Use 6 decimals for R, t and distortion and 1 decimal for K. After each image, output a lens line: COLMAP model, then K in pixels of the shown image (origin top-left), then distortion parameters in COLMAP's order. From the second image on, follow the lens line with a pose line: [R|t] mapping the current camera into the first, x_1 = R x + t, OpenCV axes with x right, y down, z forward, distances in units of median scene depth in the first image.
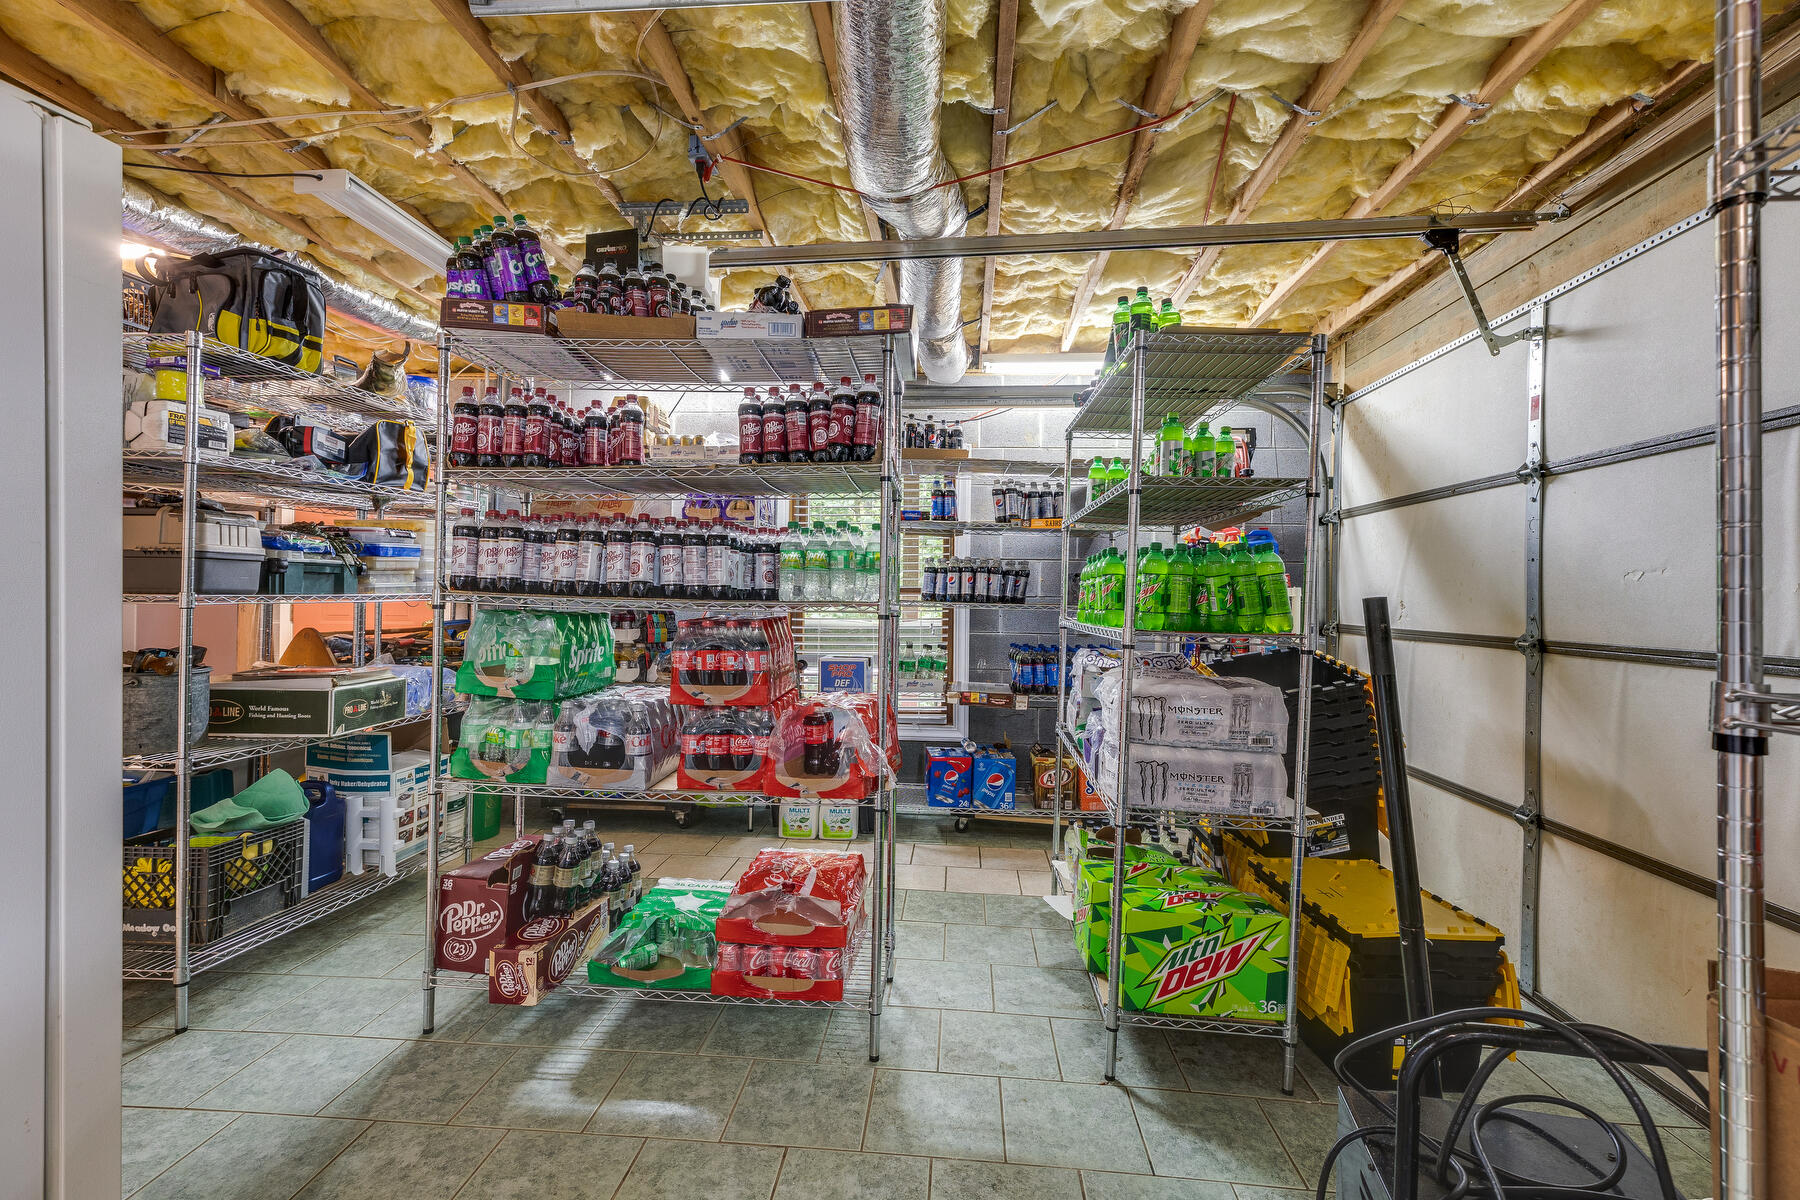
lens RADIAL K [[814.5, 0, 898.7], [0, 814.5, 595.0], [0, 0, 1]] dist [0.003290, -0.000764]
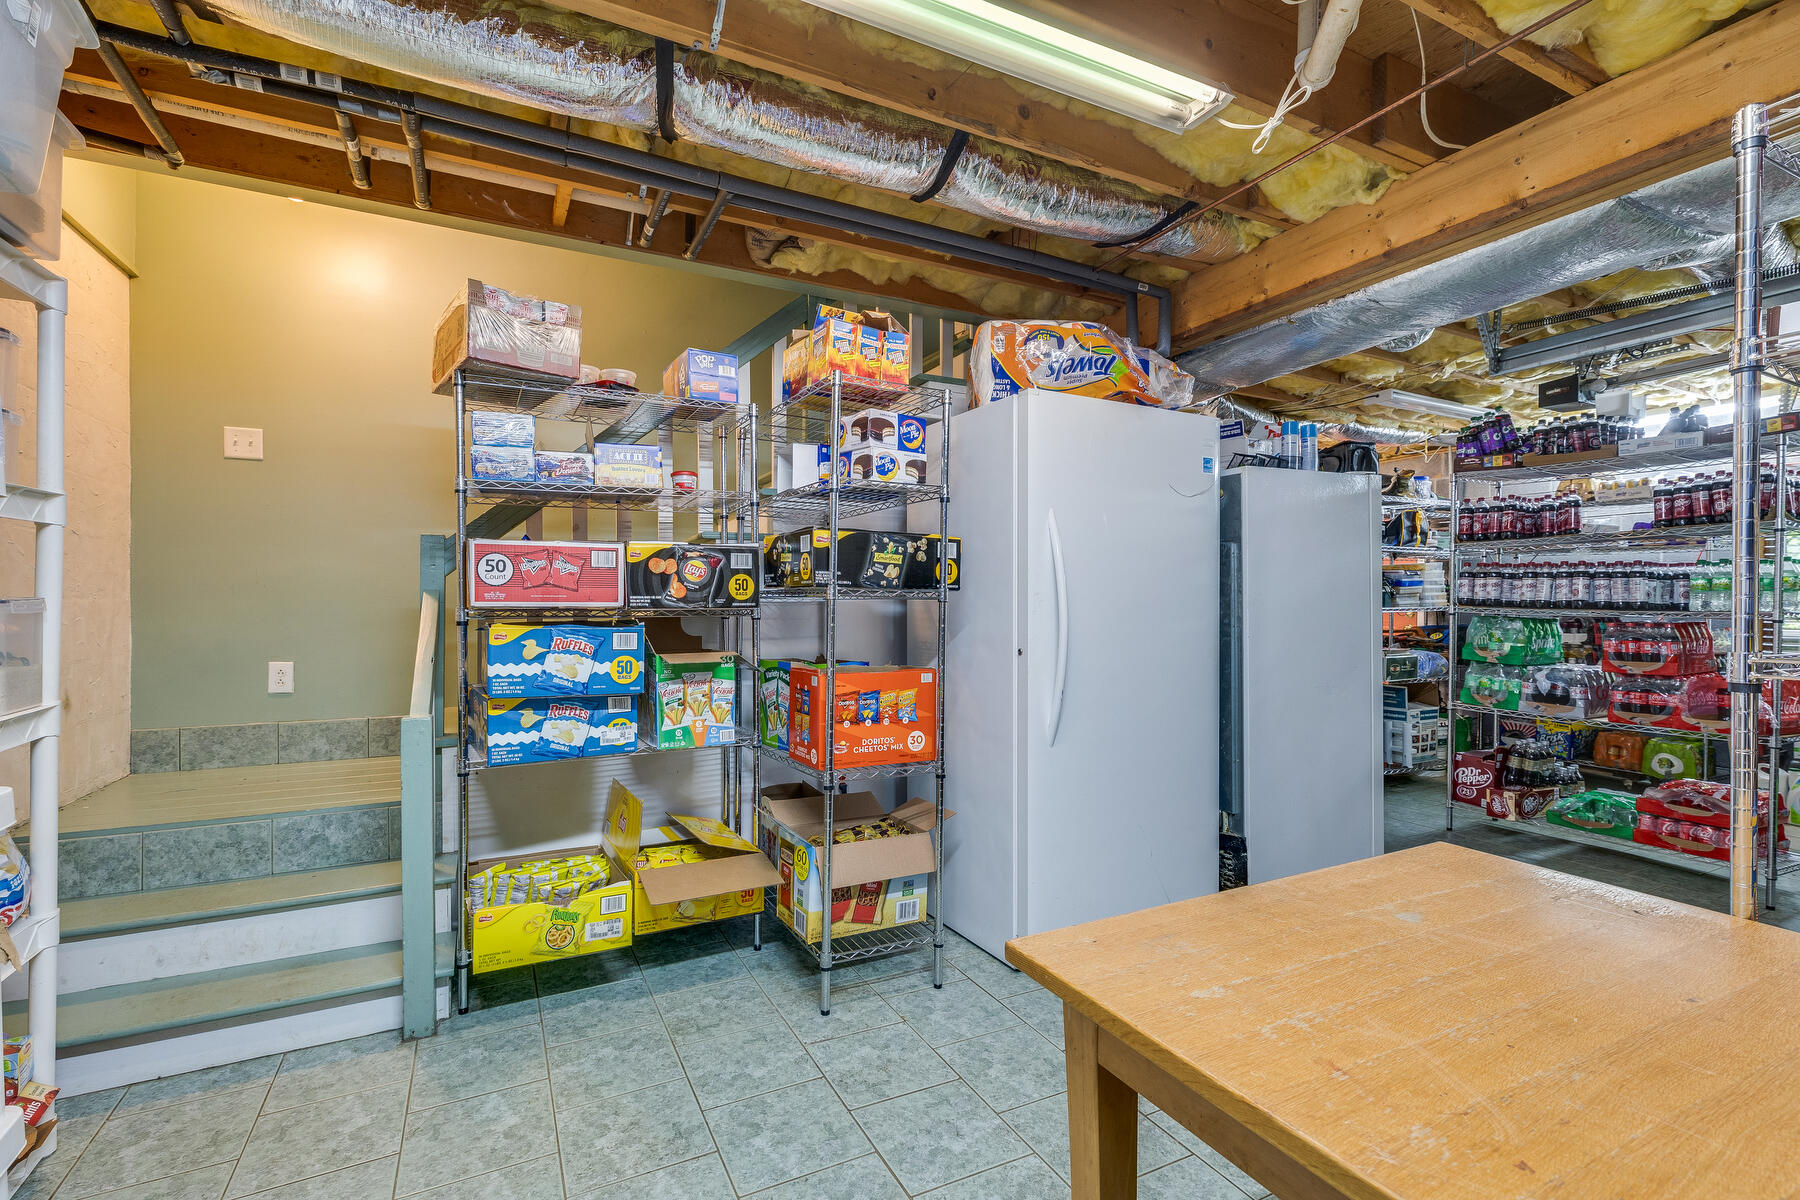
lens RADIAL K [[814.5, 0, 903.3], [0, 814.5, 602.5], [0, 0, 1]] dist [0.003290, -0.000764]
pose [[0.524769, -0.009517, -0.851192, 0.404842], [0.003957, 0.999954, -0.008742, -0.001633], [0.851236, 0.001219, 0.524782, -1.135110]]
